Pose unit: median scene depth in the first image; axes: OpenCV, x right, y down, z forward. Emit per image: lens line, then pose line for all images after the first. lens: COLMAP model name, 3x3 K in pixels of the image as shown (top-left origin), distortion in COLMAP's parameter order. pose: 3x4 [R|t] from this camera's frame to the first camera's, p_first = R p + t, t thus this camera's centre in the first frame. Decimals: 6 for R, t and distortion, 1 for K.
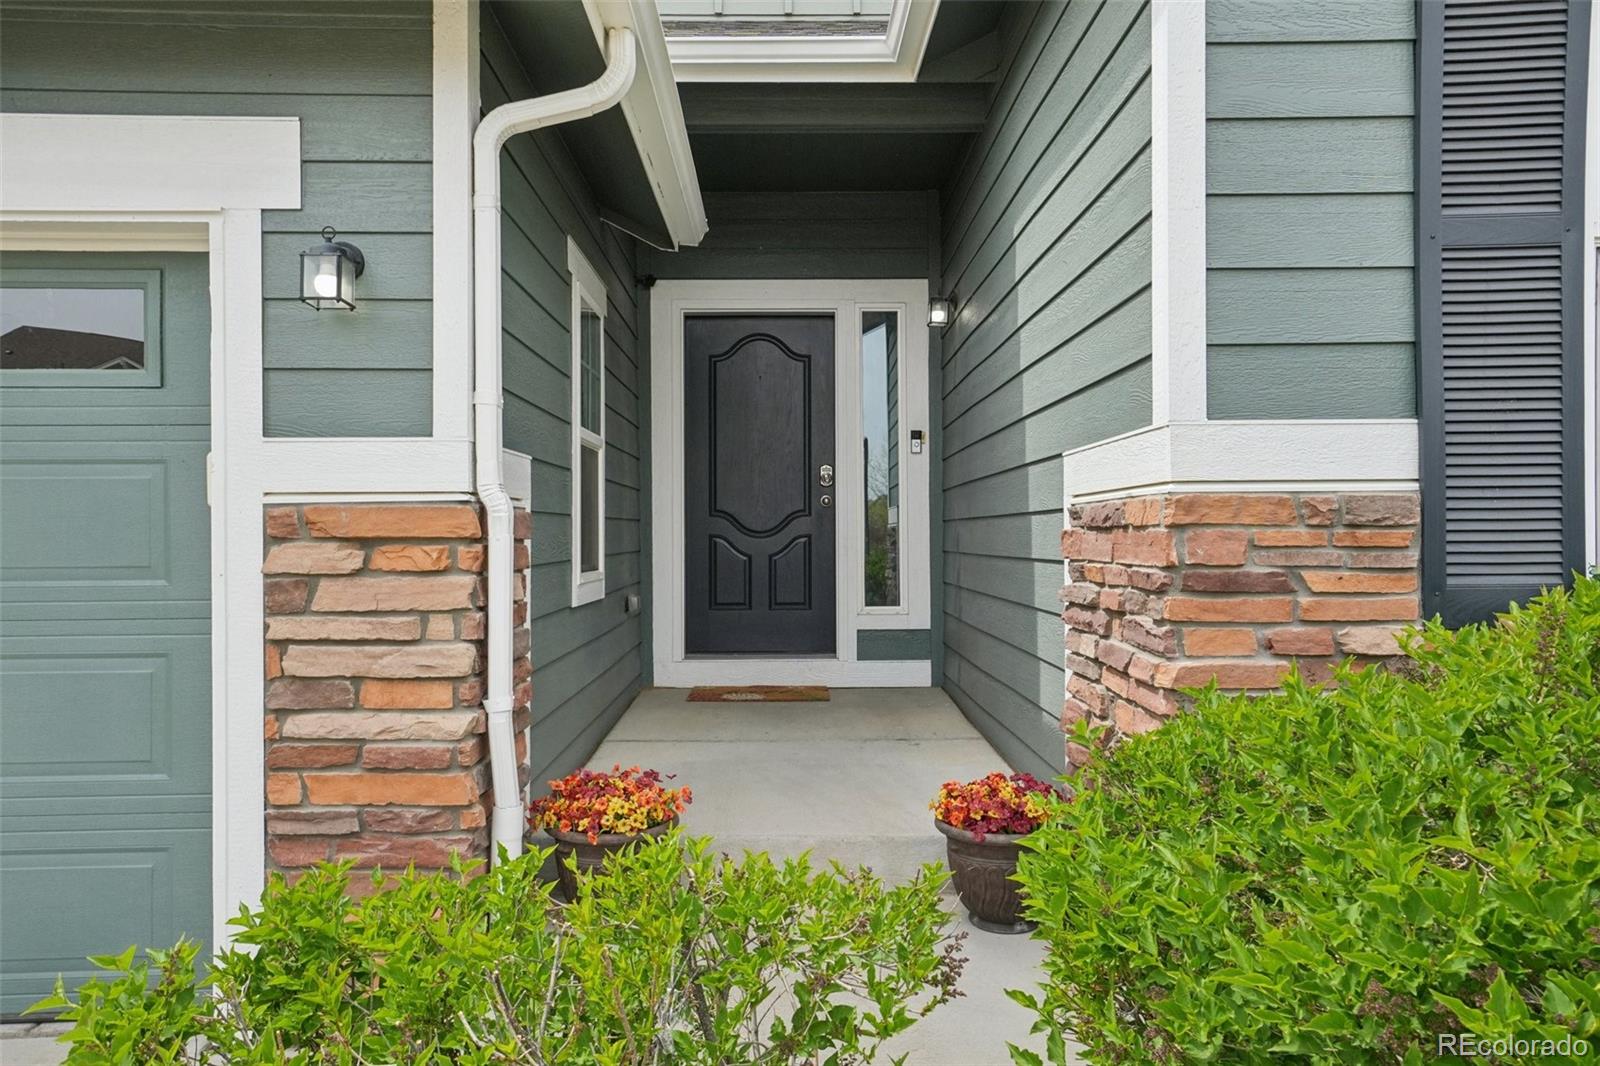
lens RADIAL K [[1145.2, 0, 800.0], [0, 1145.2, 533.0], [0, 0, 1]] dist [0.008154, 0.001103]
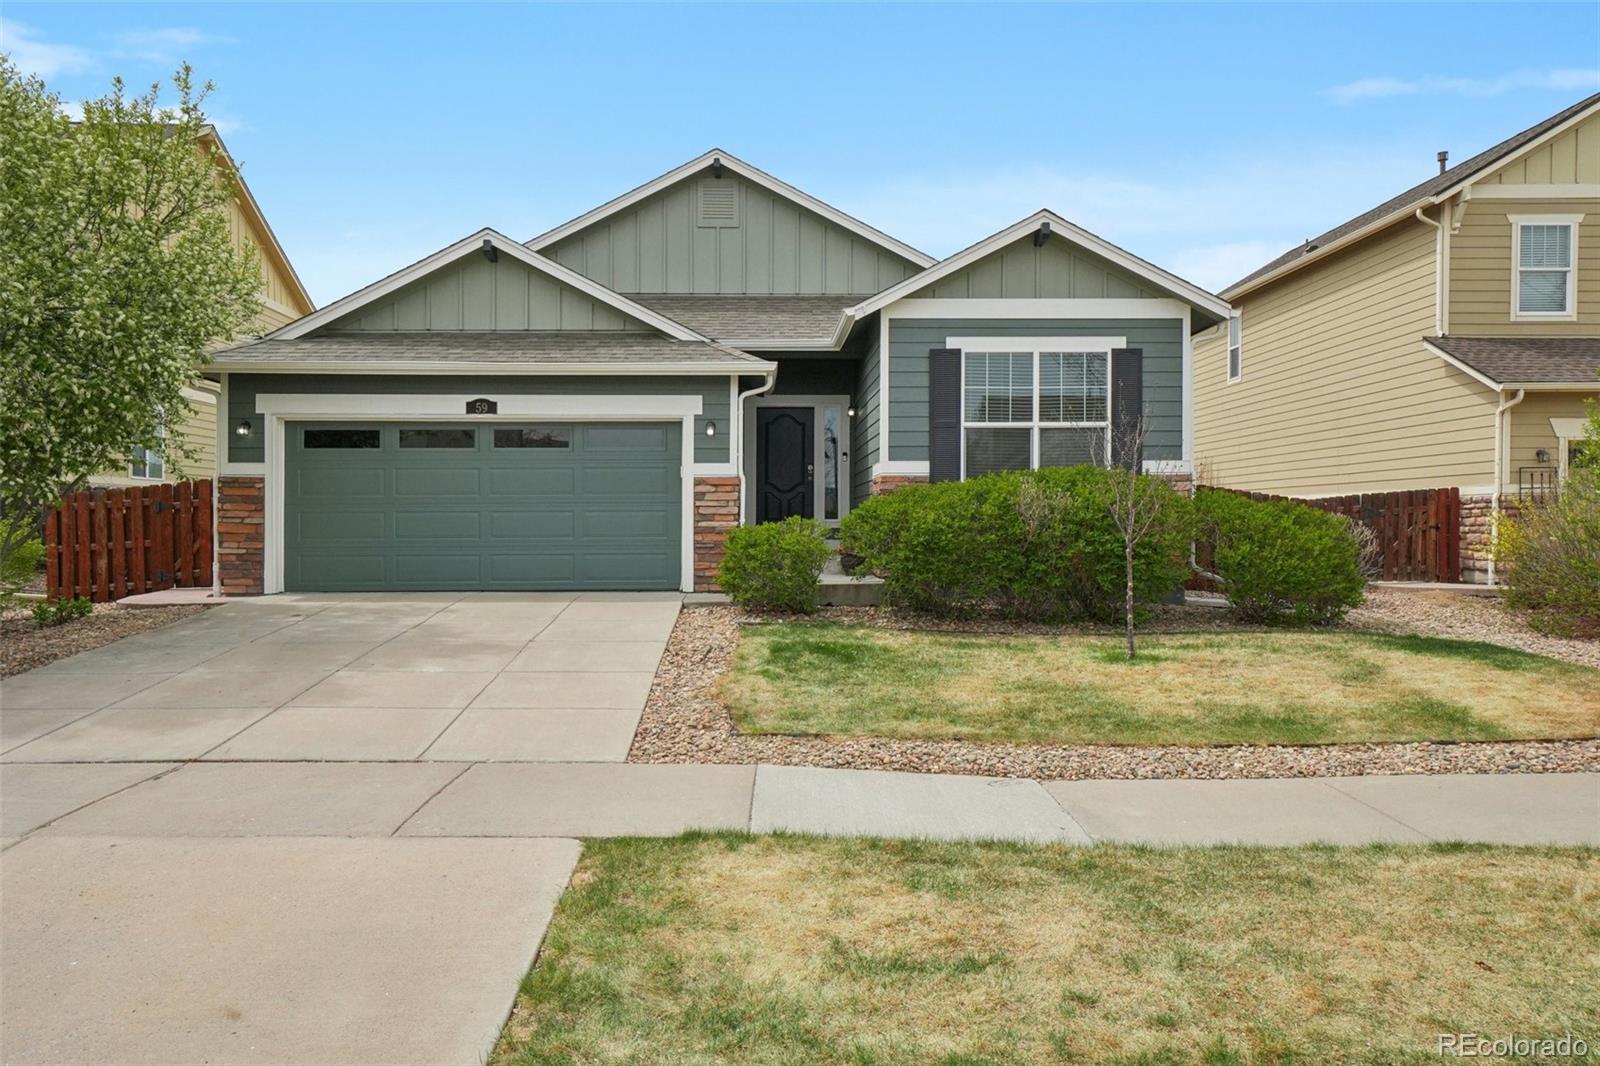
lens RADIAL K [[1145.2, 0, 800.0], [0, 1145.2, 533.0], [0, 0, 1]] dist [0.008154, 0.001103]
pose [[0.999753, 0.003556, 0.021939, -0.133824], [-0.003834, 0.999913, 0.012635, 0.142744], [-0.021892, -0.012716, 0.999679, -3.708184]]
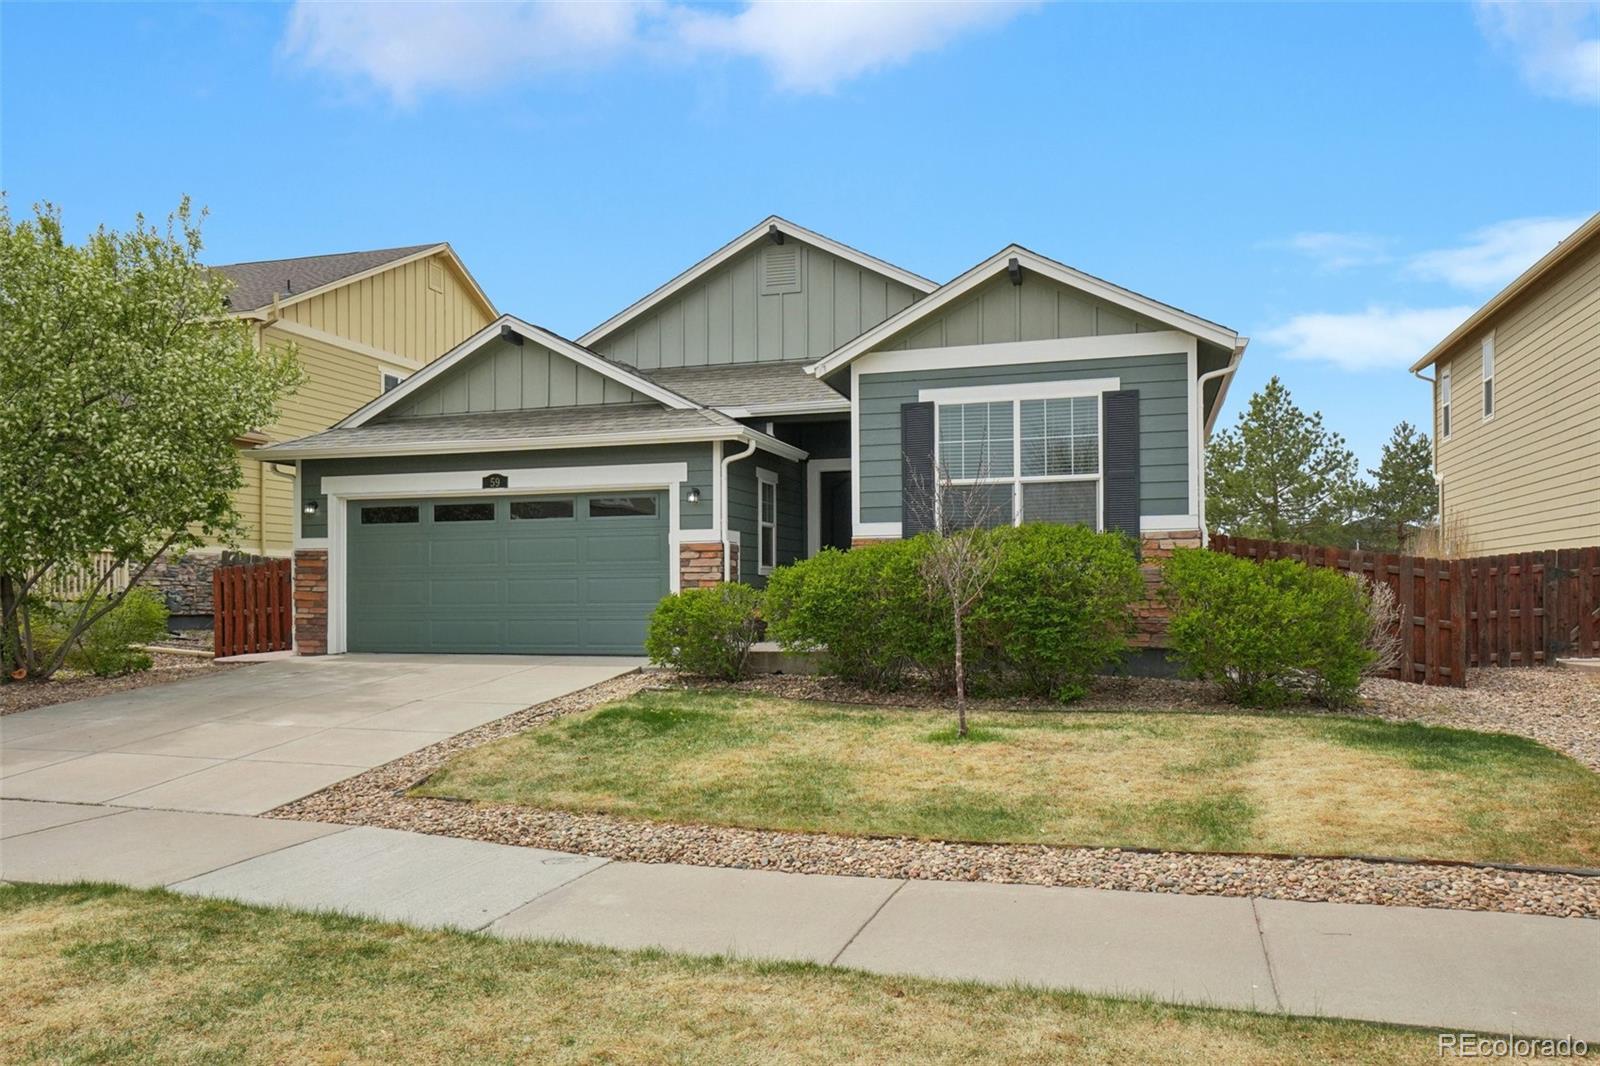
lens RADIAL K [[1139.3, 0, 799.0], [0, 1139.3, 587.9], [0, 0, 1]] dist [0.009870, 0.004421]
pose [[0.955067, -0.001553, -0.296385, 1.399017], [0.001938, 0.999998, 0.001005, 0.153559], [0.296383, -0.001535, 0.955068, -3.354375]]
